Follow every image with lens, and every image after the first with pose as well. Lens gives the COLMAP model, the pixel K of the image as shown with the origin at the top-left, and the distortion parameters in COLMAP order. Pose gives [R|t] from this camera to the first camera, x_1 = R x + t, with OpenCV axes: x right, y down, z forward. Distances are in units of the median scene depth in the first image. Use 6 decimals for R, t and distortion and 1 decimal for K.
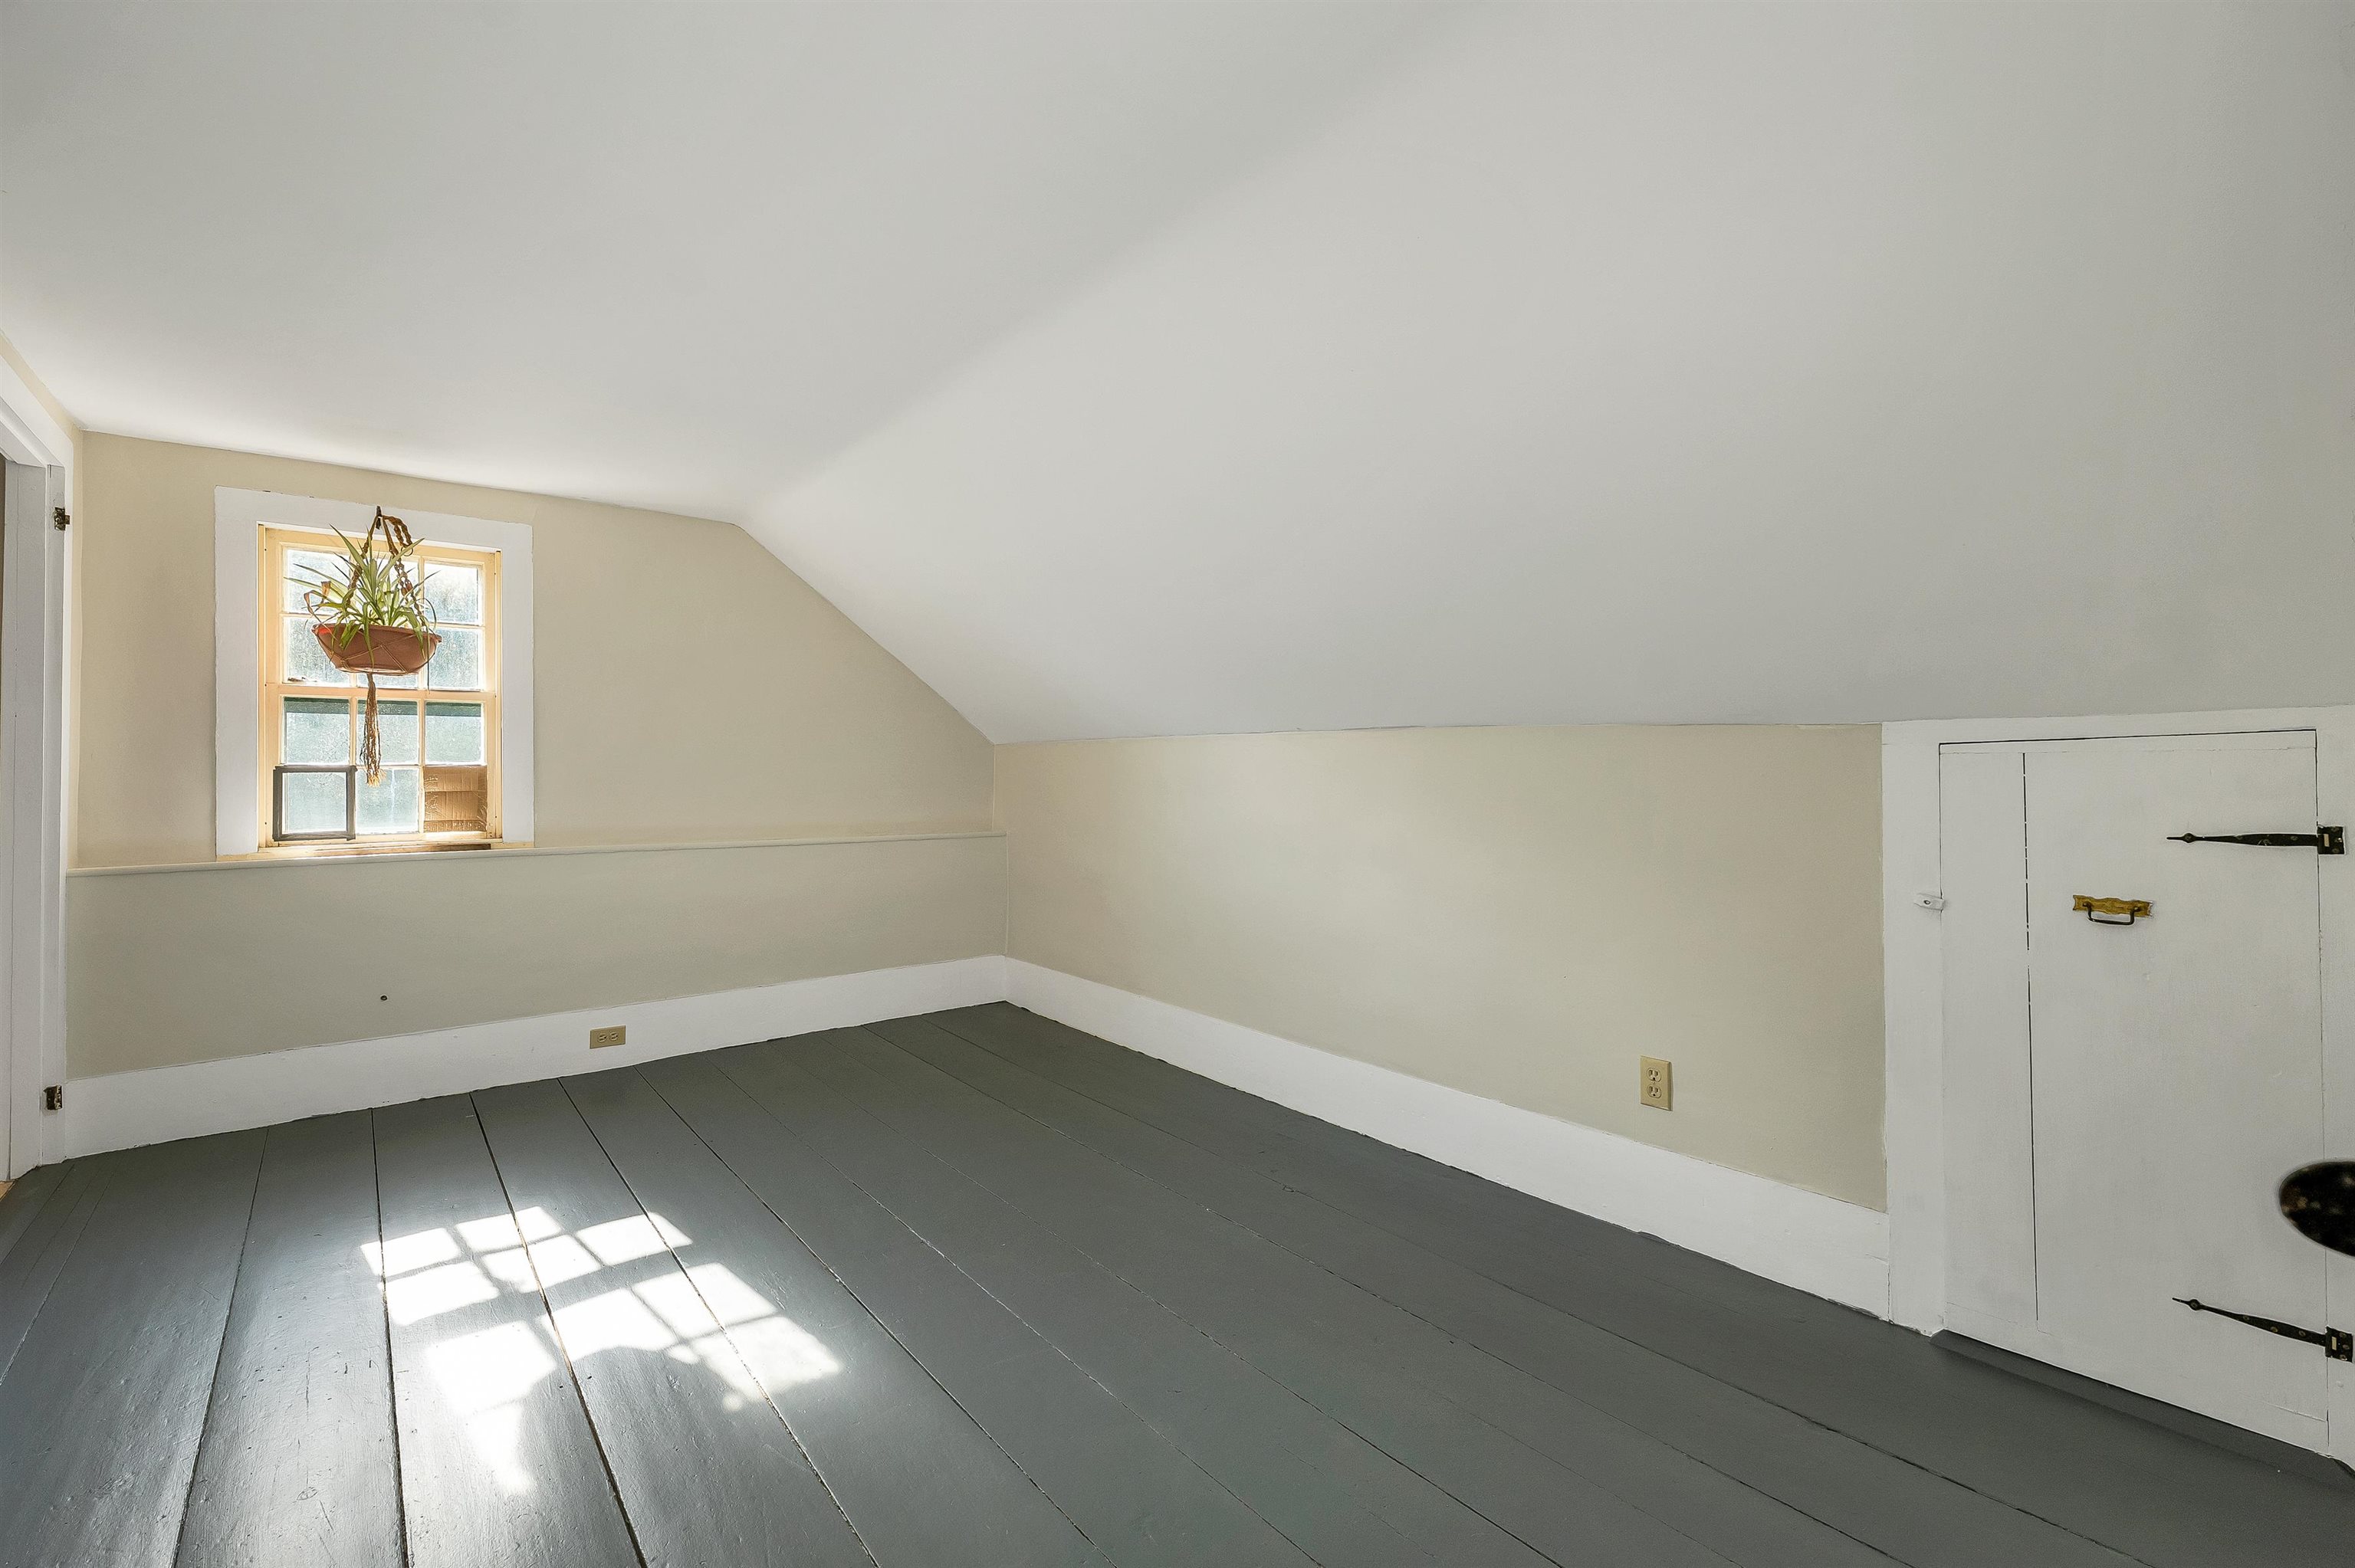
lens RADIAL K [[1004.1, 0, 1184.3], [0, 1004.1, 768.6], [0, 0, 1]] dist [0.003463, -0.000562]
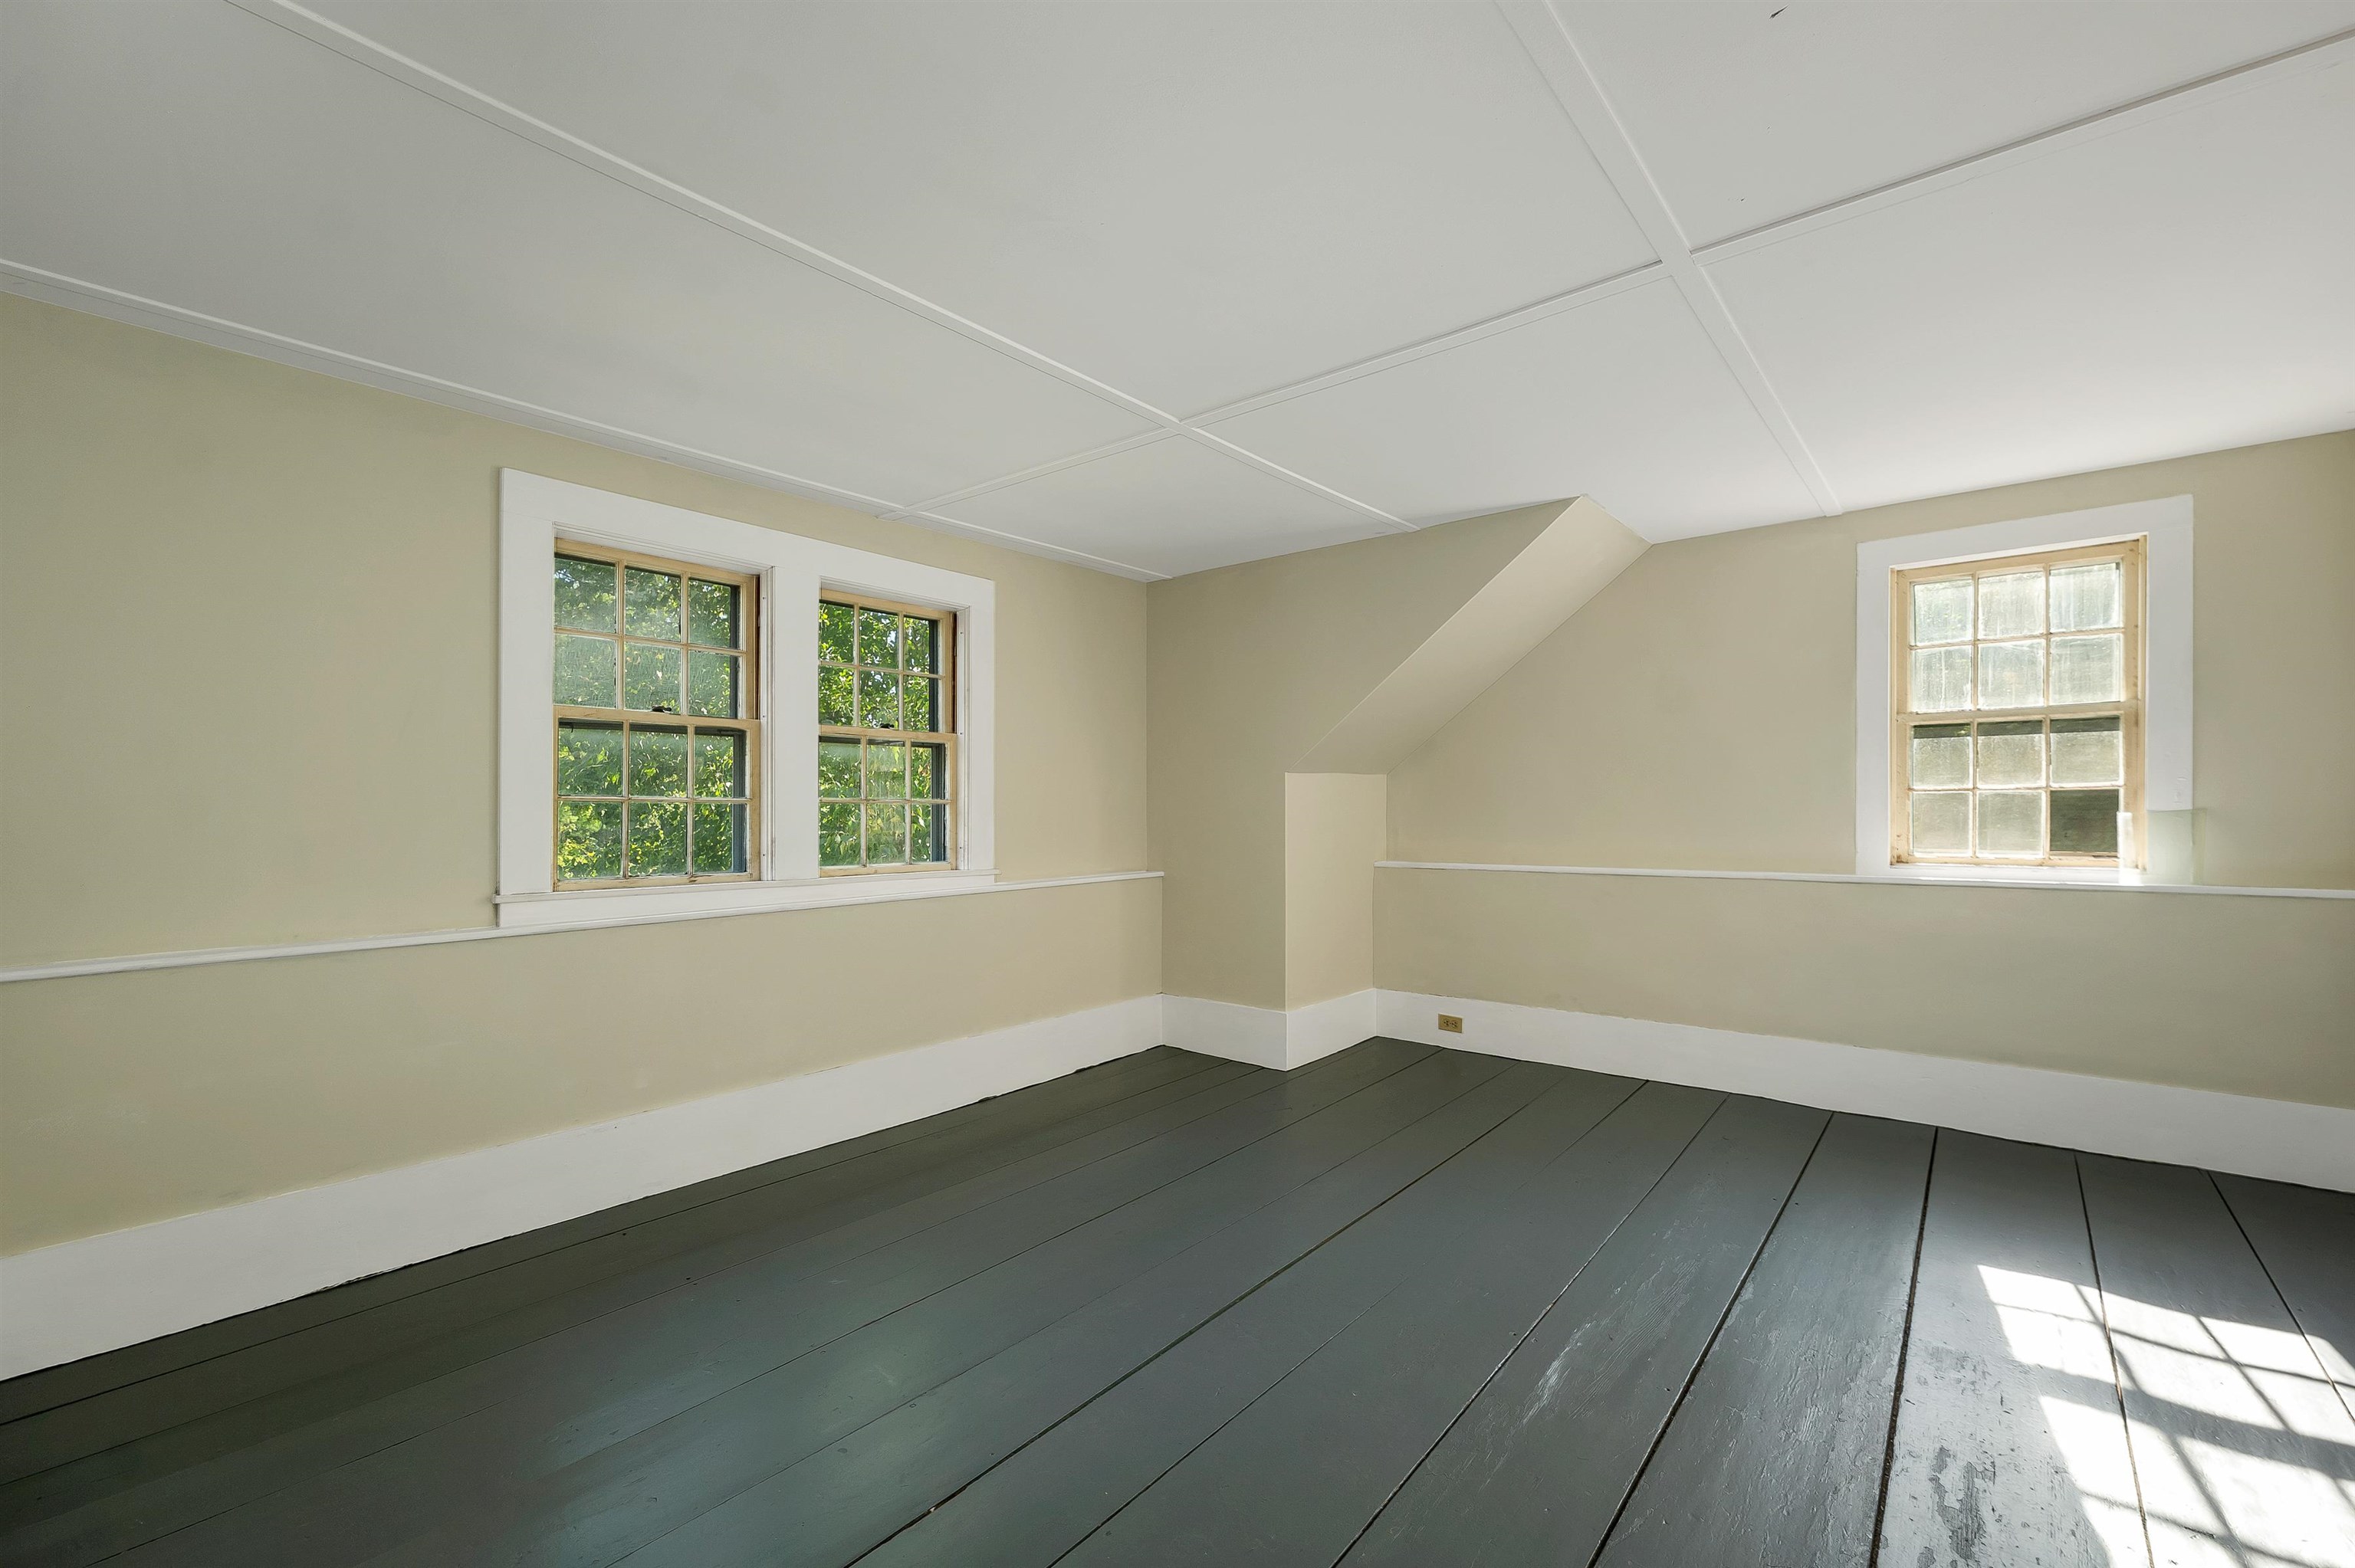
lens RADIAL K [[1004.1, 0, 1185.4], [0, 1004.1, 790.7], [0, 0, 1]] dist [0.003463, -0.000562]
pose [[0.202528, 0.001852, -0.979275, 0.119667], [0.000527, 0.999998, 0.002000, -0.005135], [0.979276, -0.000921, 0.202527, 0.085757]]
